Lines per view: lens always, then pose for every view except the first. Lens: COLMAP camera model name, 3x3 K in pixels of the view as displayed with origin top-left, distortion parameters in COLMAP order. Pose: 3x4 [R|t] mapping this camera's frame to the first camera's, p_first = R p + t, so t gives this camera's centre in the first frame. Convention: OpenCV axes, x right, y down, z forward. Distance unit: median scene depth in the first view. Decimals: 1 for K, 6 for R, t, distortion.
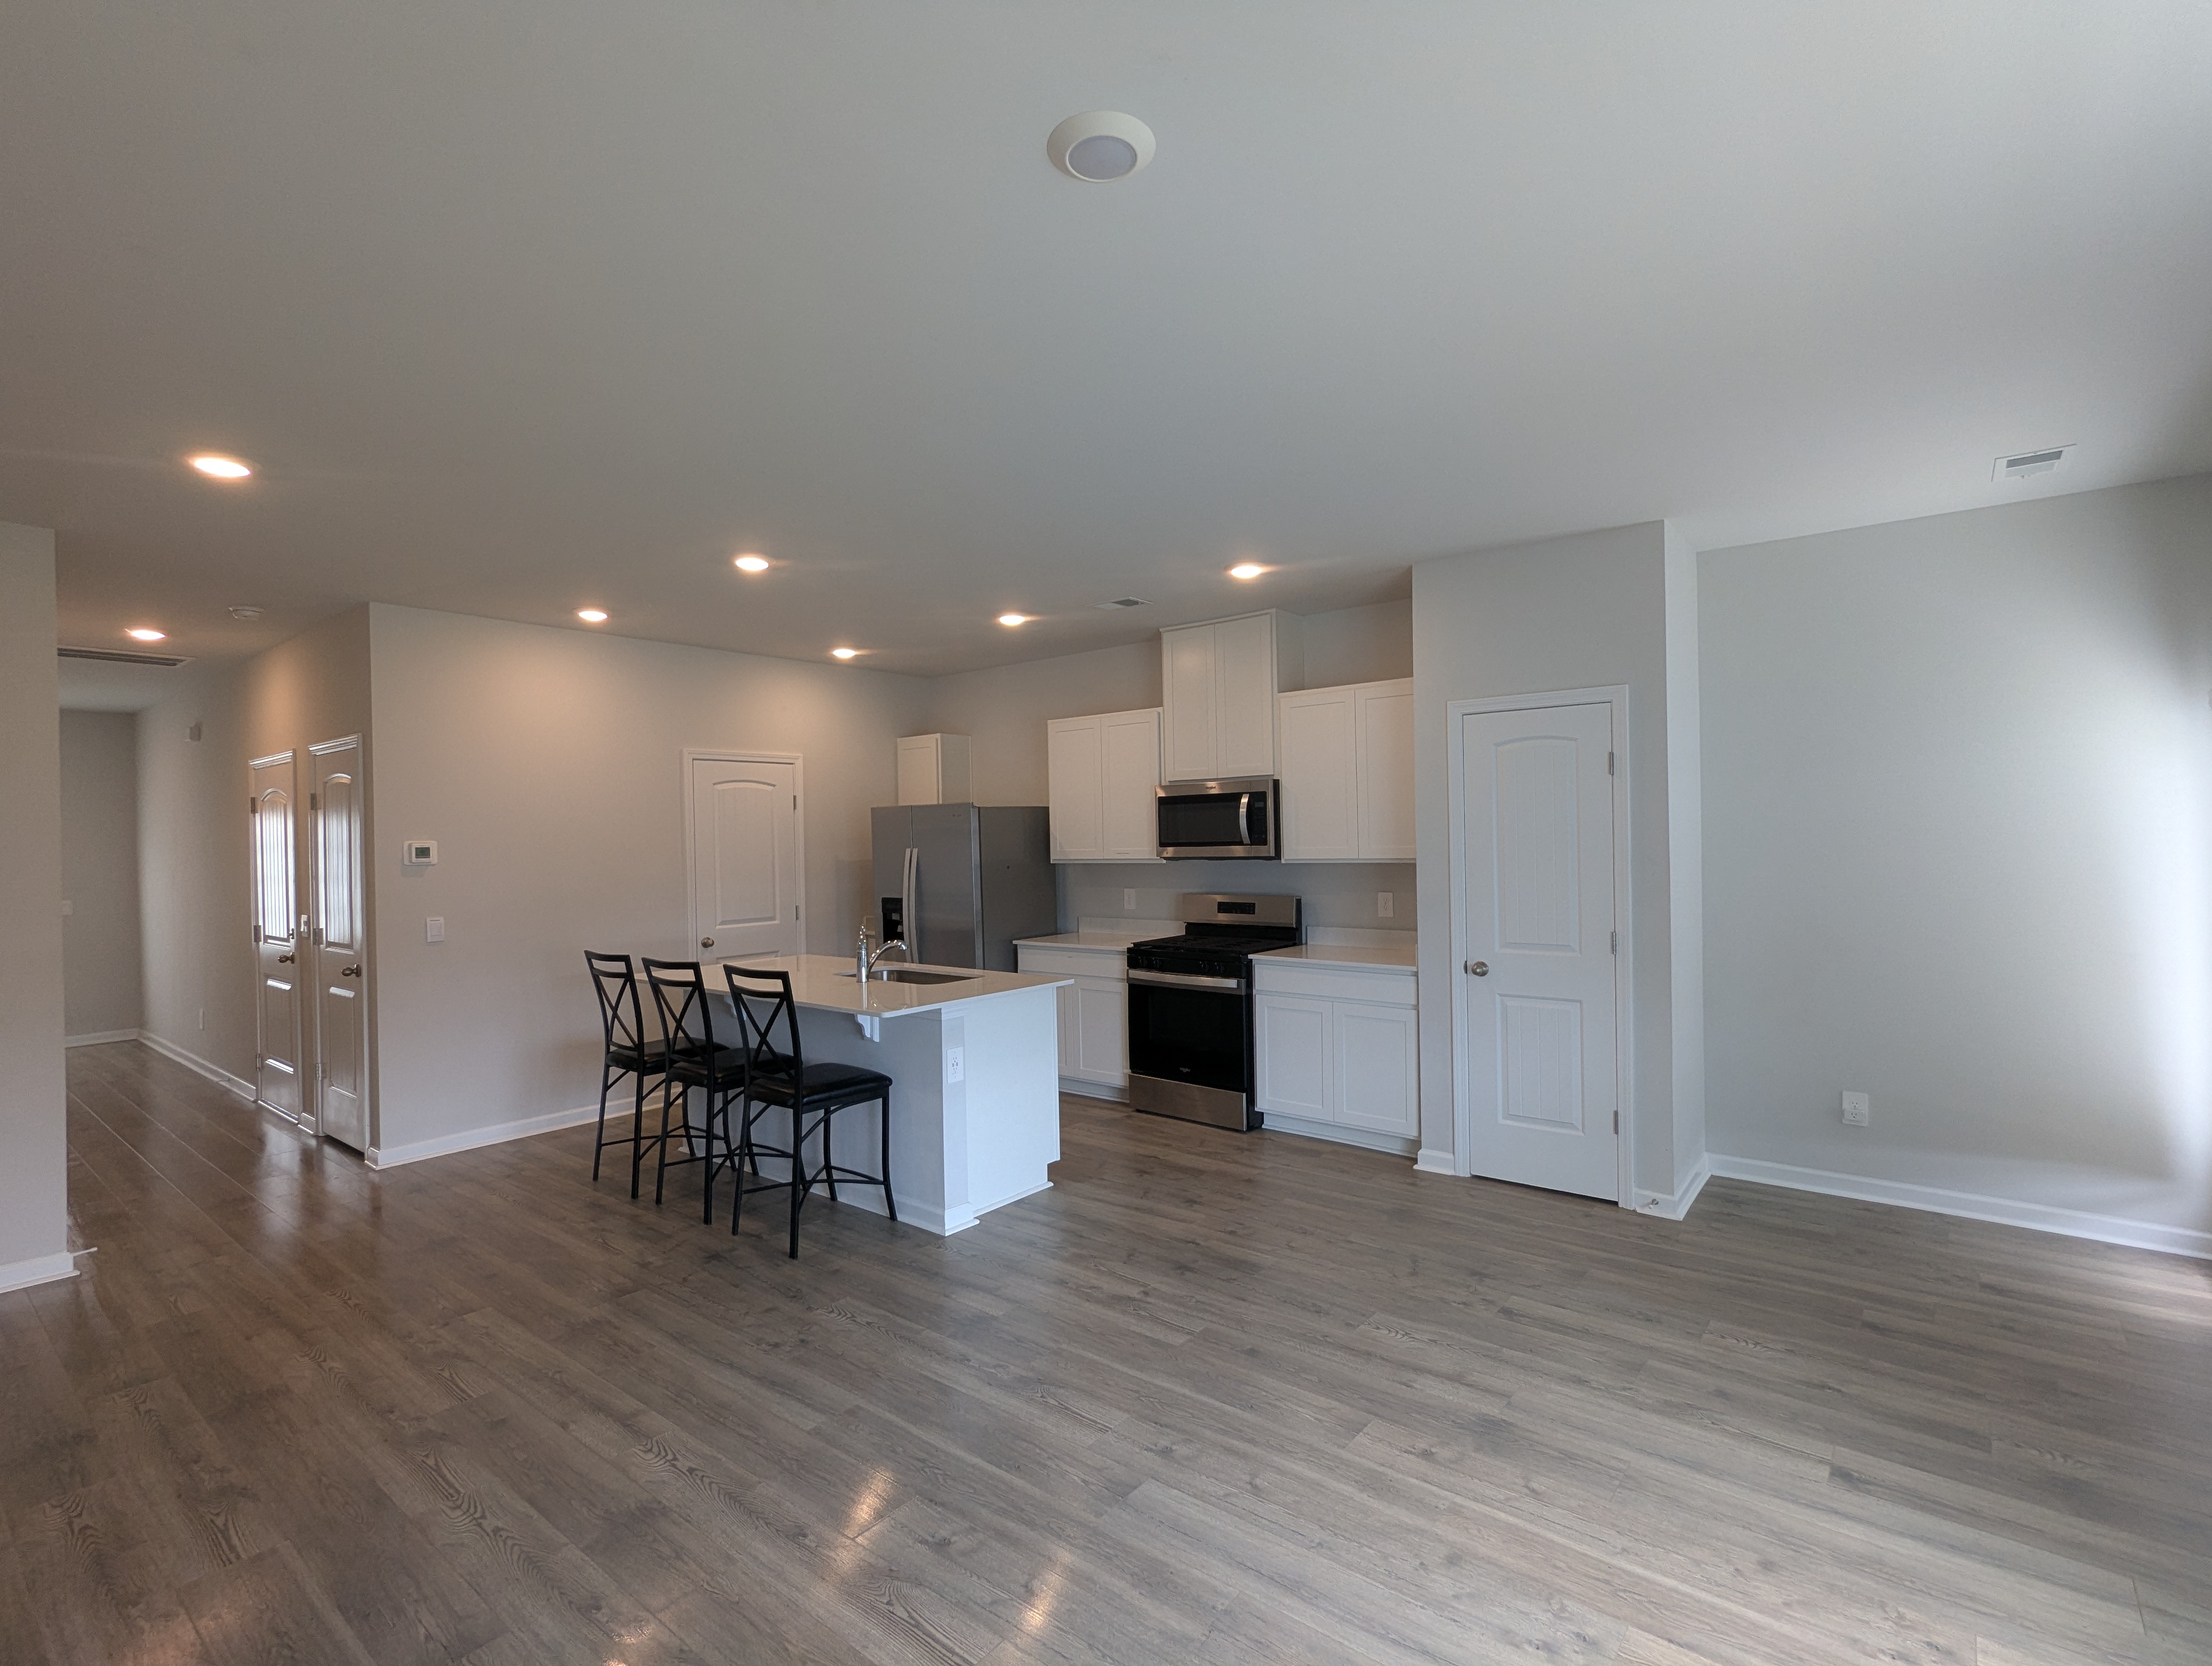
lens RADIAL K [[1024.6, 0, 1103.8], [0, 1024.6, 832.6], [0, 0, 1]] dist [-0.001703, -0.000310]
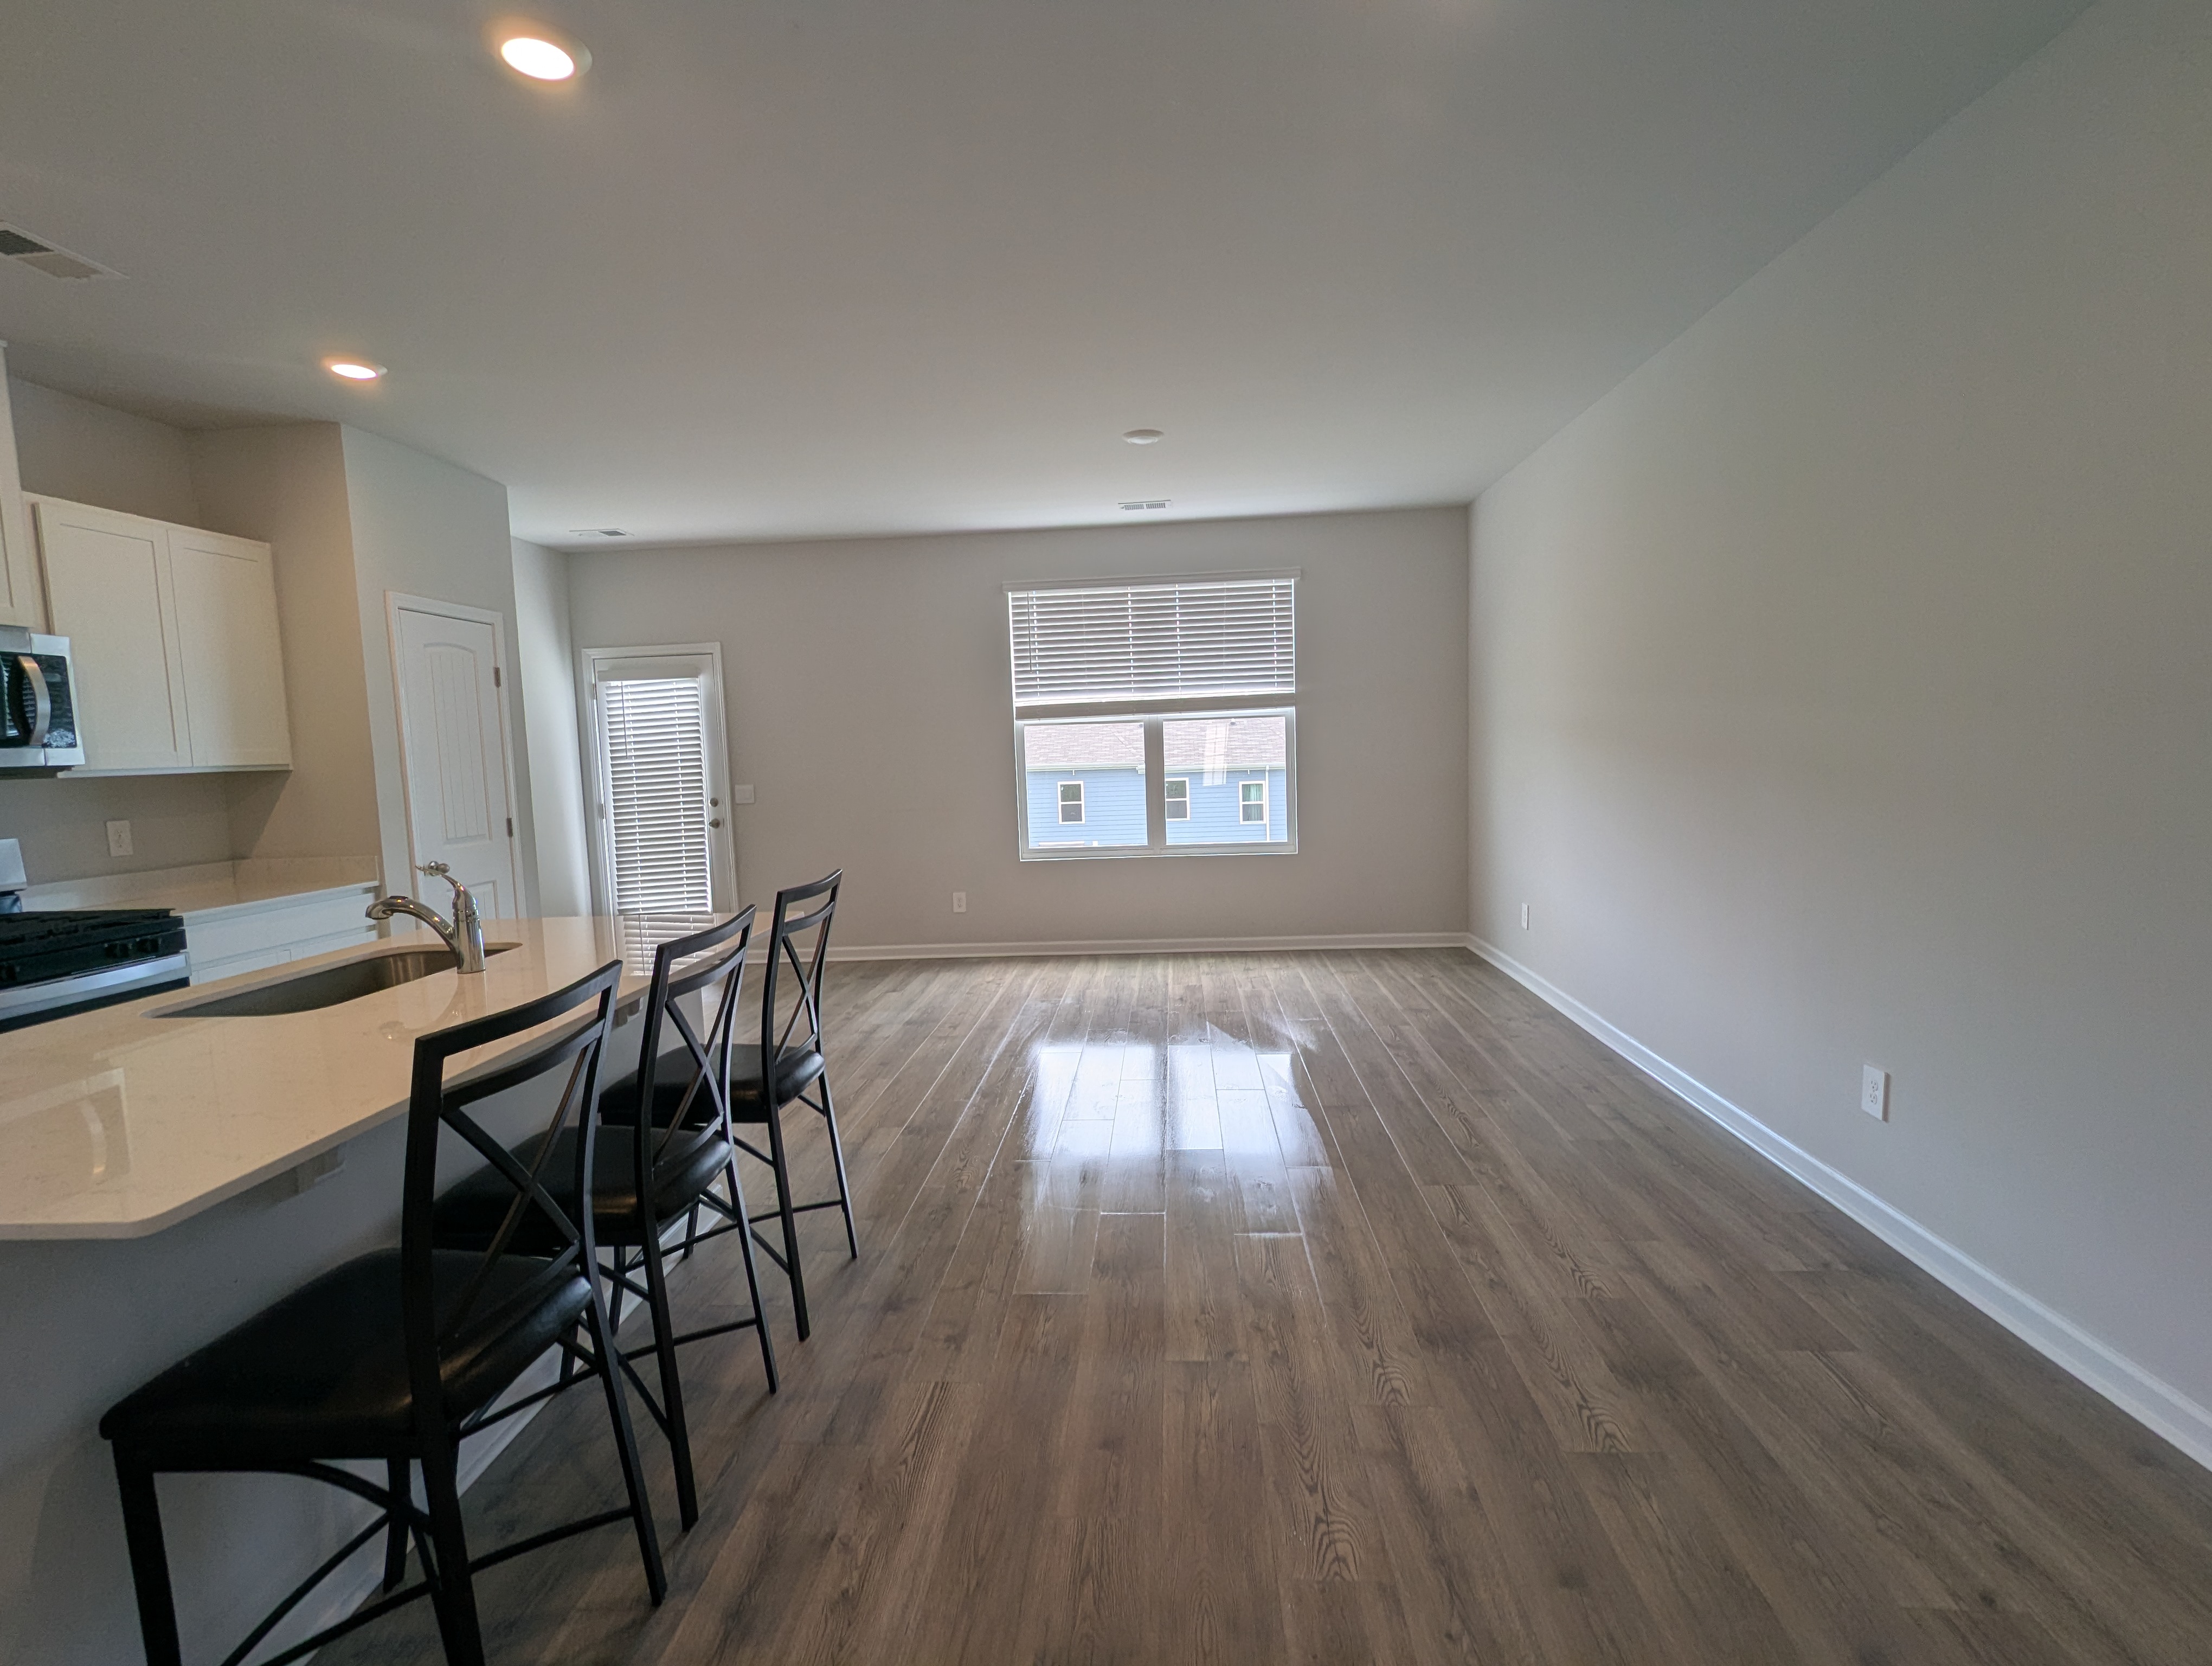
lens RADIAL K [[1024.6, 0, 1103.5], [0, 1024.6, 849.3], [0, 0, 1]] dist [-0.001703, -0.000310]
pose [[-0.568816, -0.045640, 0.821197, -1.252808], [0.039986, 0.995744, 0.083037, 0.087304], [-0.821492, 0.080069, -0.564570, 1.565131]]
